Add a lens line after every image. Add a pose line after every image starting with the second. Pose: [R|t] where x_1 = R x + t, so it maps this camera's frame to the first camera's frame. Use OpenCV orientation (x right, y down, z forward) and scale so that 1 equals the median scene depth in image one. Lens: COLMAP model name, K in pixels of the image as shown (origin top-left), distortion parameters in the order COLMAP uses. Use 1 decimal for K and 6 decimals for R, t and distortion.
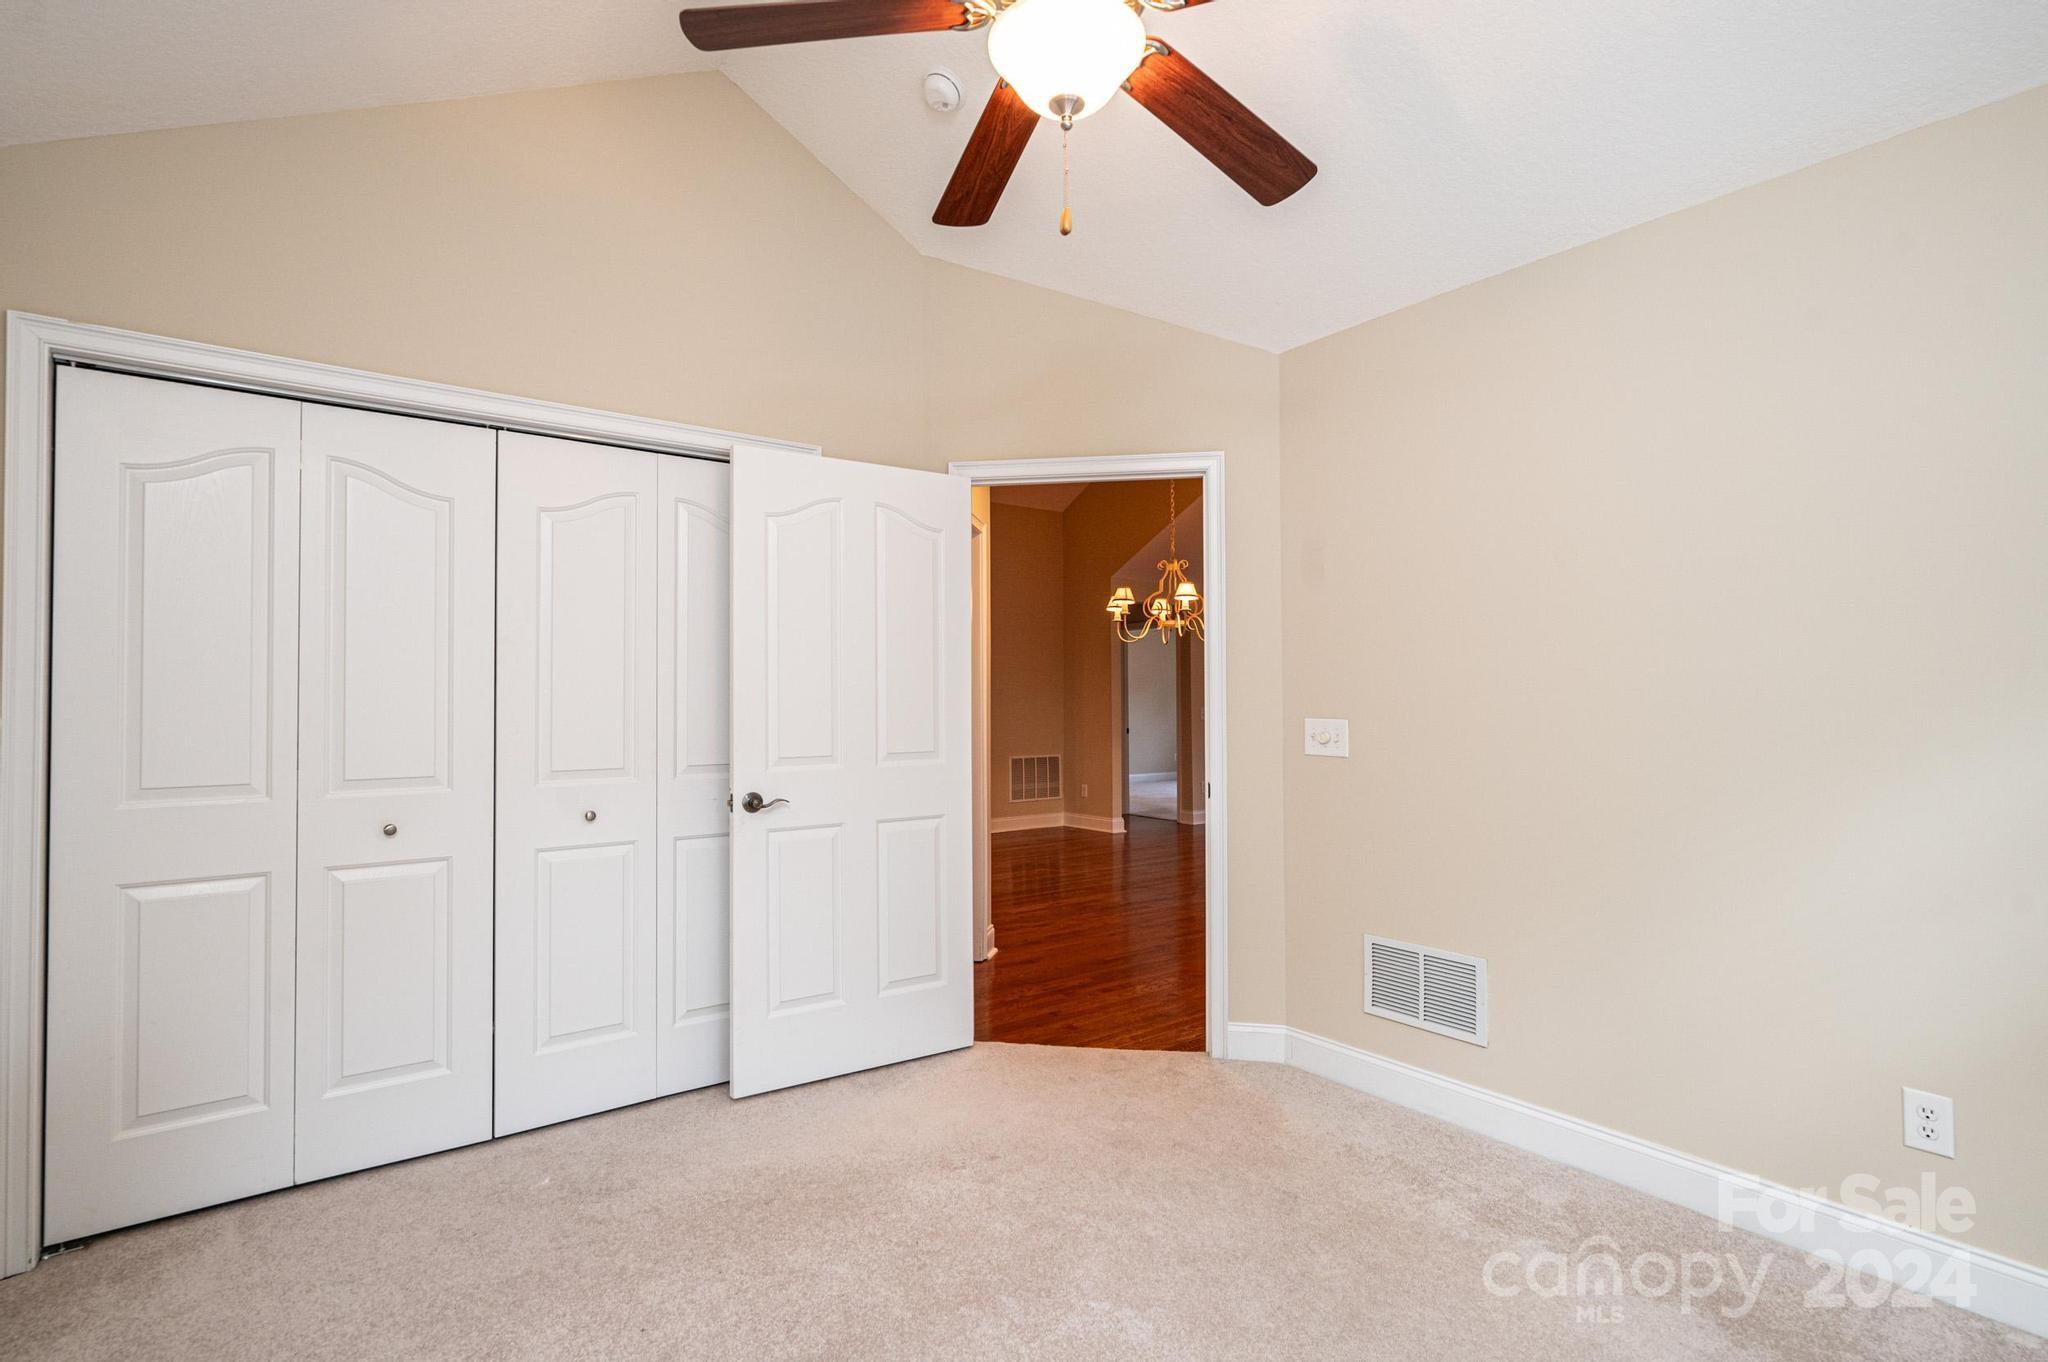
lens RADIAL K [[1006.9, 0, 1025.1], [0, 1006.9, 685.0], [0, 0, 1]] dist [0.000618, -0.000419]
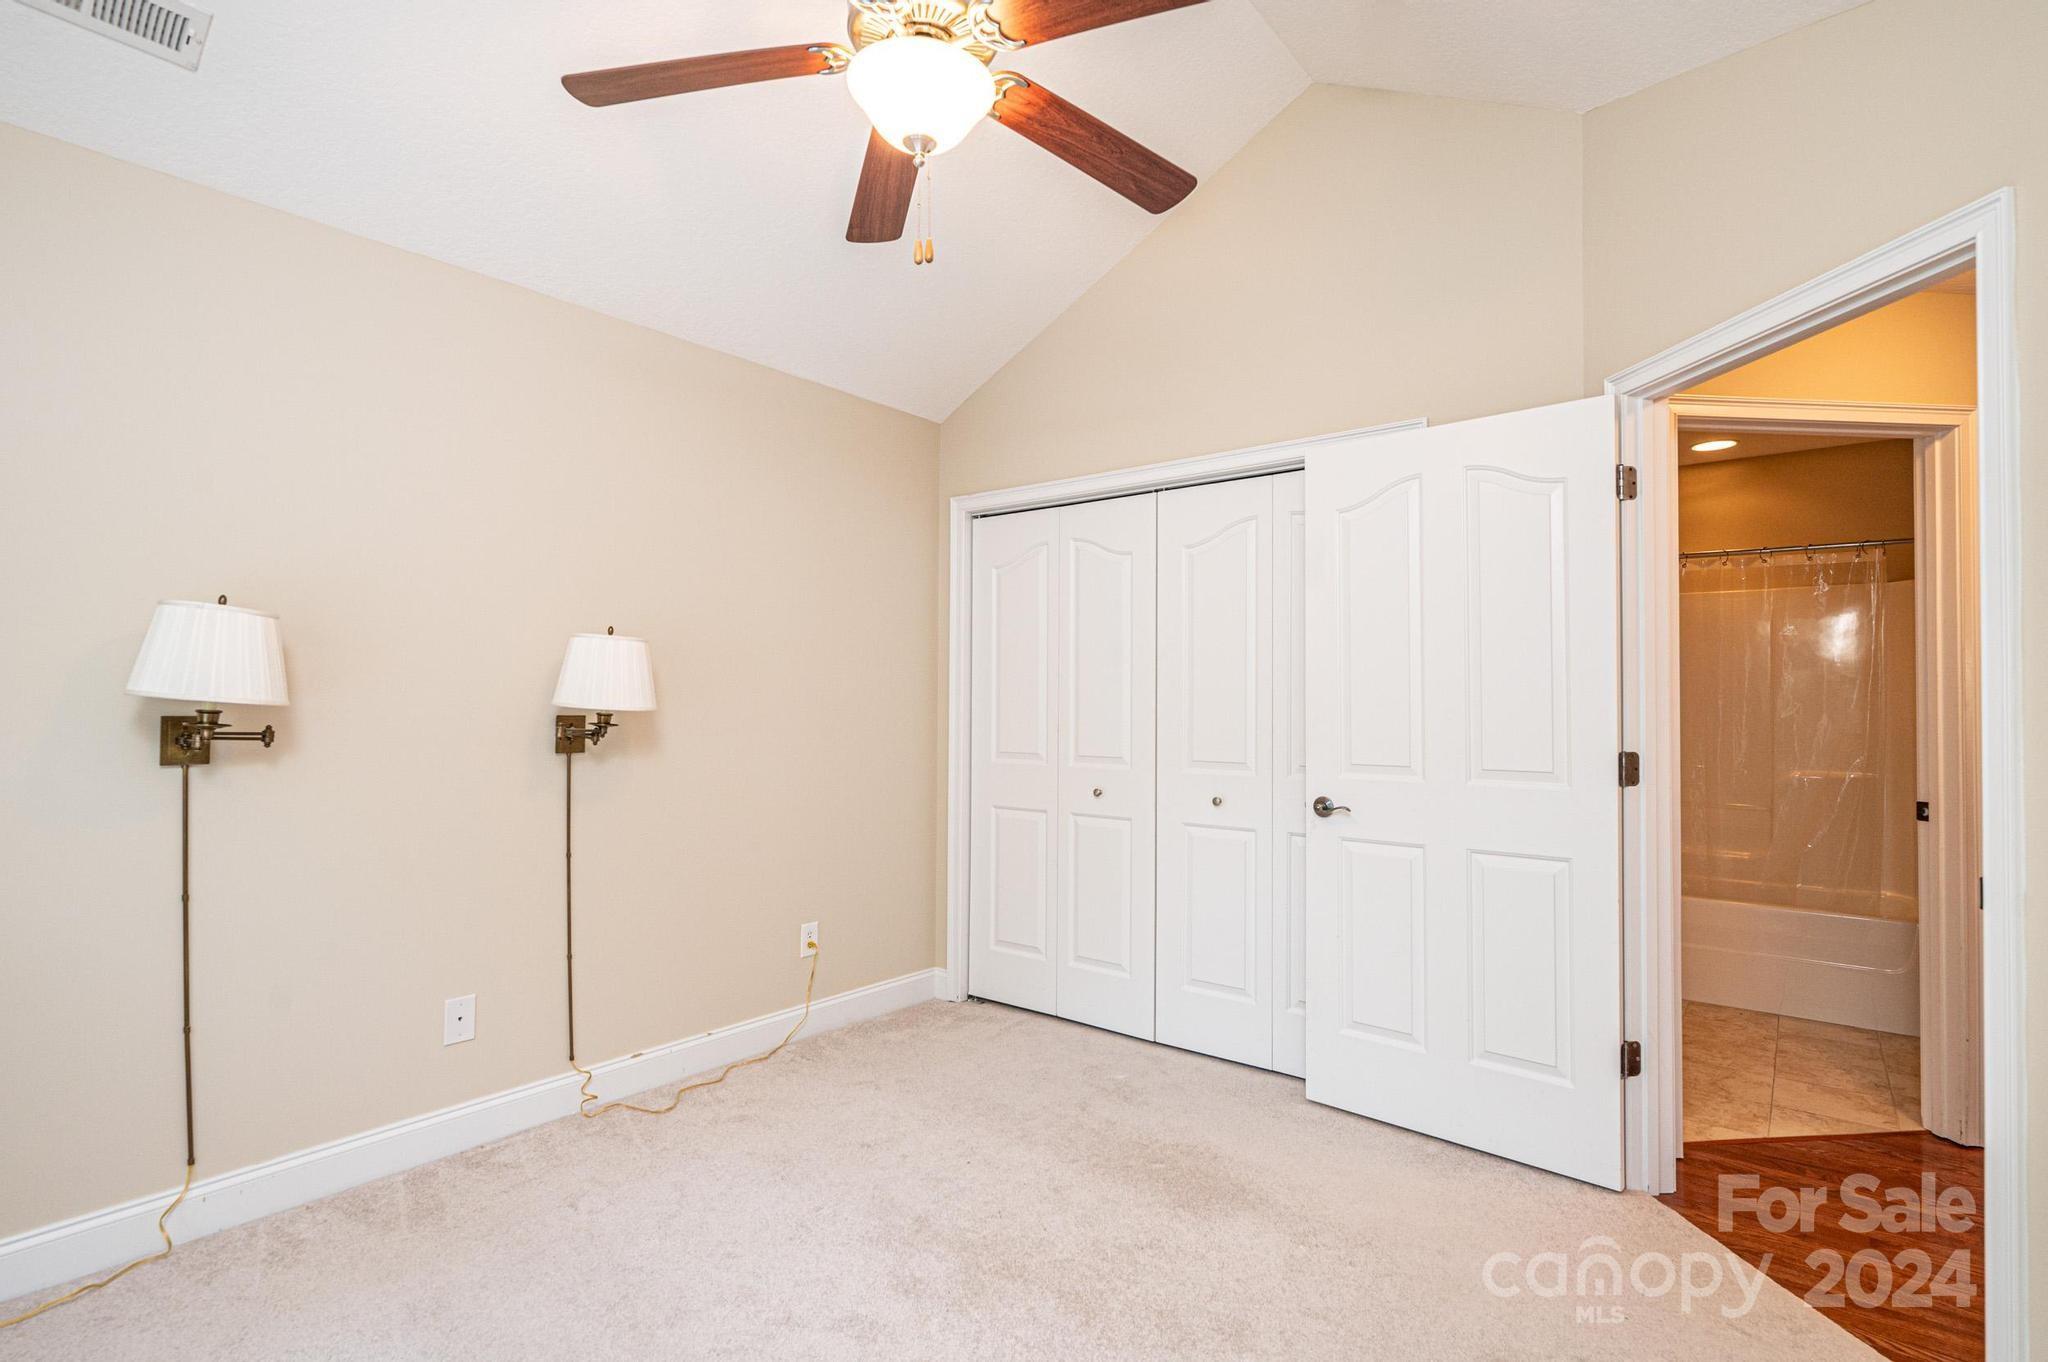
lens RADIAL K [[1006.9, 0, 1025.1], [0, 1006.9, 685.0], [0, 0, 1]] dist [0.000618, -0.000419]
pose [[0.223443, -0.013728, -0.974620, 0.642126], [0.007660, 0.999895, -0.012328, 0.007590], [0.974687, -0.004711, 0.223525, 0.506964]]
